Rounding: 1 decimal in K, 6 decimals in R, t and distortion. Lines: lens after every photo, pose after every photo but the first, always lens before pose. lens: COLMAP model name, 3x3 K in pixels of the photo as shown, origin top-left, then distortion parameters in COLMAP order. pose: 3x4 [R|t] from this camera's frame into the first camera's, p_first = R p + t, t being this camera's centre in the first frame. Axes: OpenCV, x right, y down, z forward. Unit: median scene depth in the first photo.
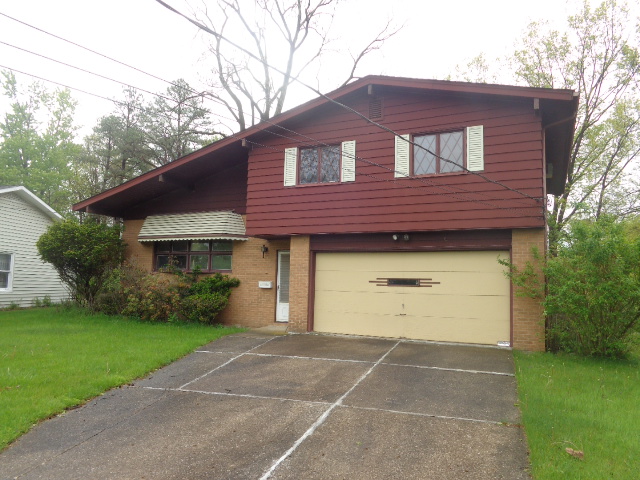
lens RADIAL K [[485.0, 0, 318.5], [0, 485.0, 238.3], [0, 0, 1]] dist [0.006979, 0.007987]
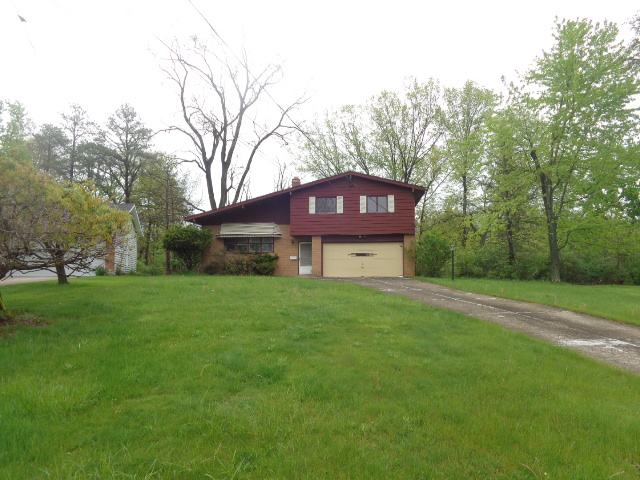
lens RADIAL K [[485.0, 0, 320.7], [0, 485.0, 241.7], [0, 0, 1]] dist [0.006979, 0.007987]
pose [[0.944825, -0.000579, 0.327574, -0.806857], [-0.008028, 0.999657, 0.024922, -0.034896], [-0.327476, -0.026177, 0.944497, -1.228453]]
